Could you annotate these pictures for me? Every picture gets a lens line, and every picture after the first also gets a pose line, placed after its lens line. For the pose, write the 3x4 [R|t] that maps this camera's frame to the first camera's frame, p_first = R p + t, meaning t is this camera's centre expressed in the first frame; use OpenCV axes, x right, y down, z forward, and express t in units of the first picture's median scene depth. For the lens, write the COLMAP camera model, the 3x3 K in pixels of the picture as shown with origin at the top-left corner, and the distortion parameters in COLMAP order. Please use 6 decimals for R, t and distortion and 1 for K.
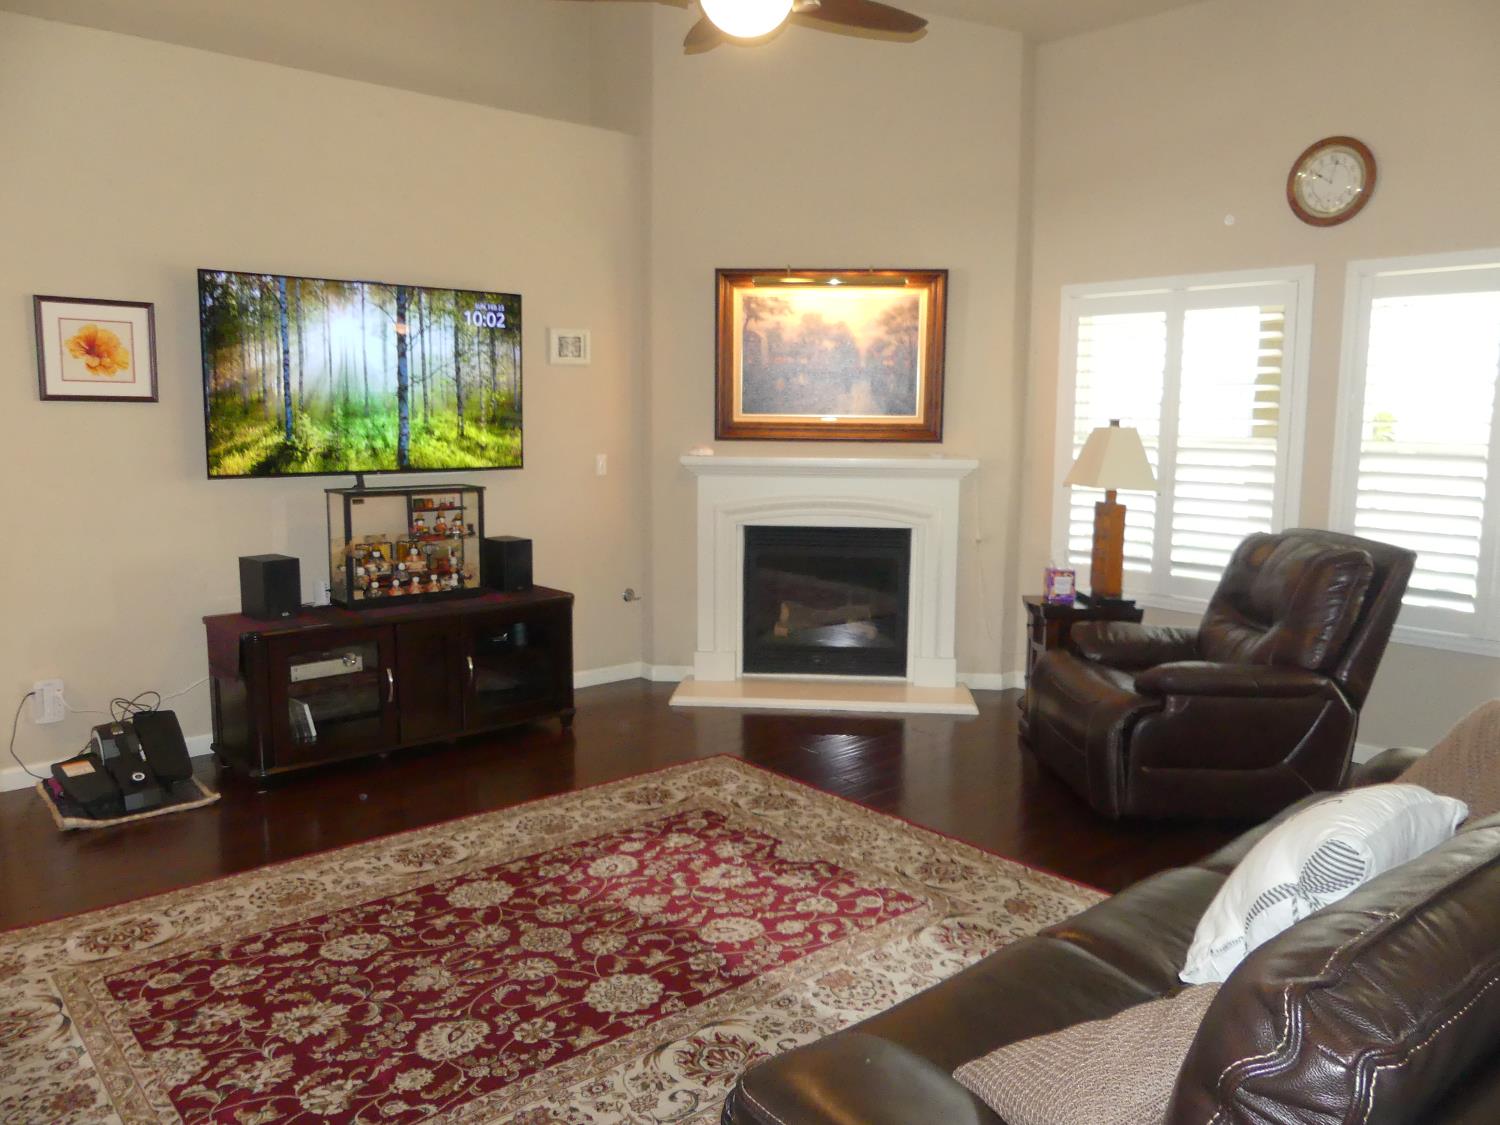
lens RADIAL K [[1122.8, 0, 760.6], [0, 1122.8, 563.8], [0, 0, 1]] dist [-0.037285, 0.033939]
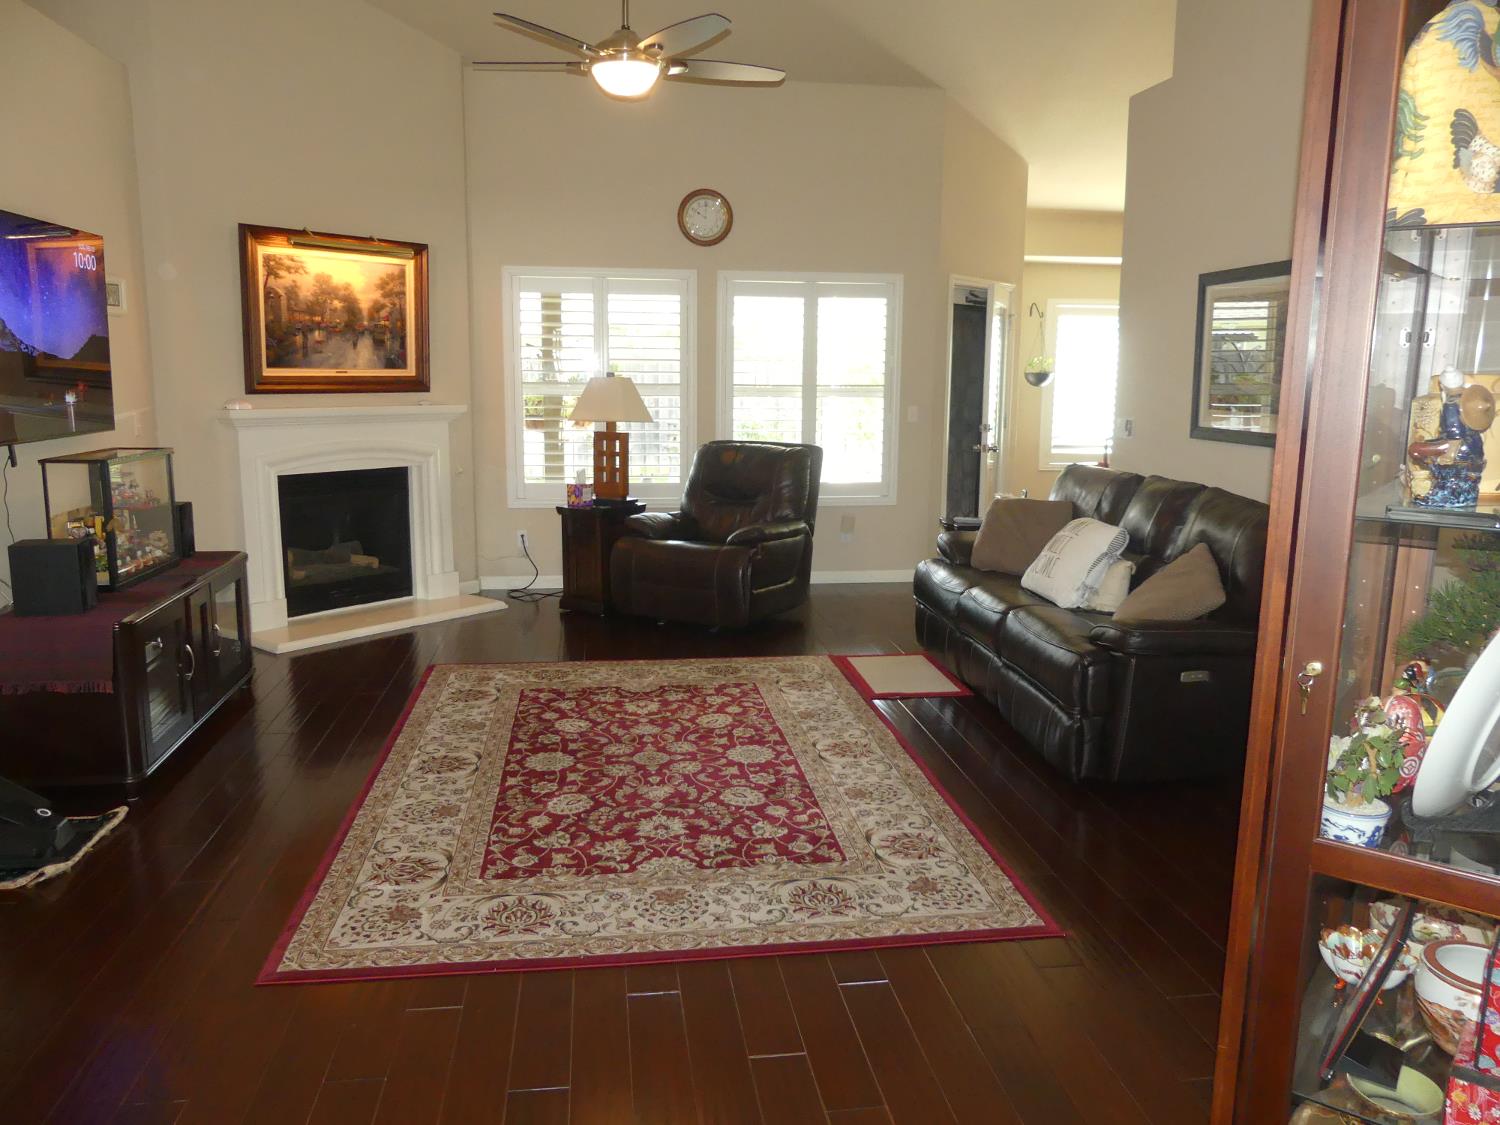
lens RADIAL K [[1122.8, 0, 758.3], [0, 1122.8, 557.1], [0, 0, 1]] dist [-0.037285, 0.033939]
pose [[0.548958, -0.142239, 0.823659, -0.969096], [0.106266, 0.989295, 0.100018, -0.025310], [-0.829068, 0.032621, 0.558196, 0.090936]]
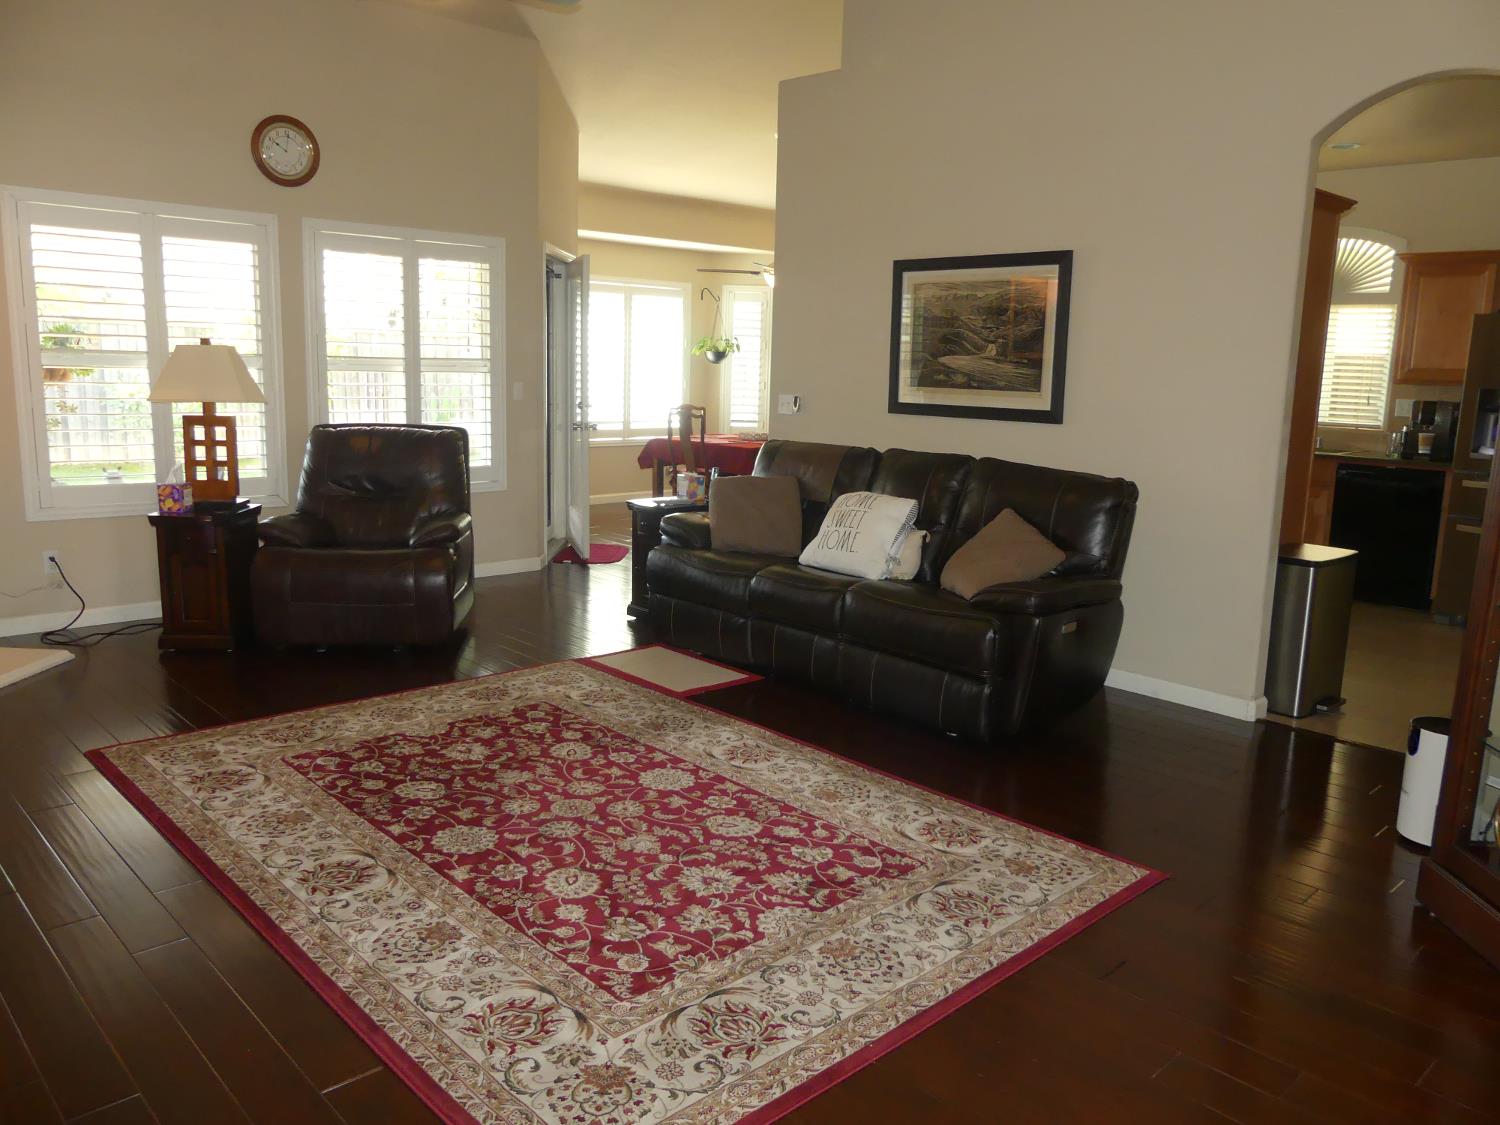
lens RADIAL K [[1122.8, 0, 762.8], [0, 1122.8, 553.1], [0, 0, 1]] dist [-0.037285, 0.033939]
pose [[-0.043016, -0.183279, 0.982119, -1.018377], [0.101233, 0.977170, 0.186790, -0.090658], [-0.993932, 0.107458, -0.023480, 0.640647]]
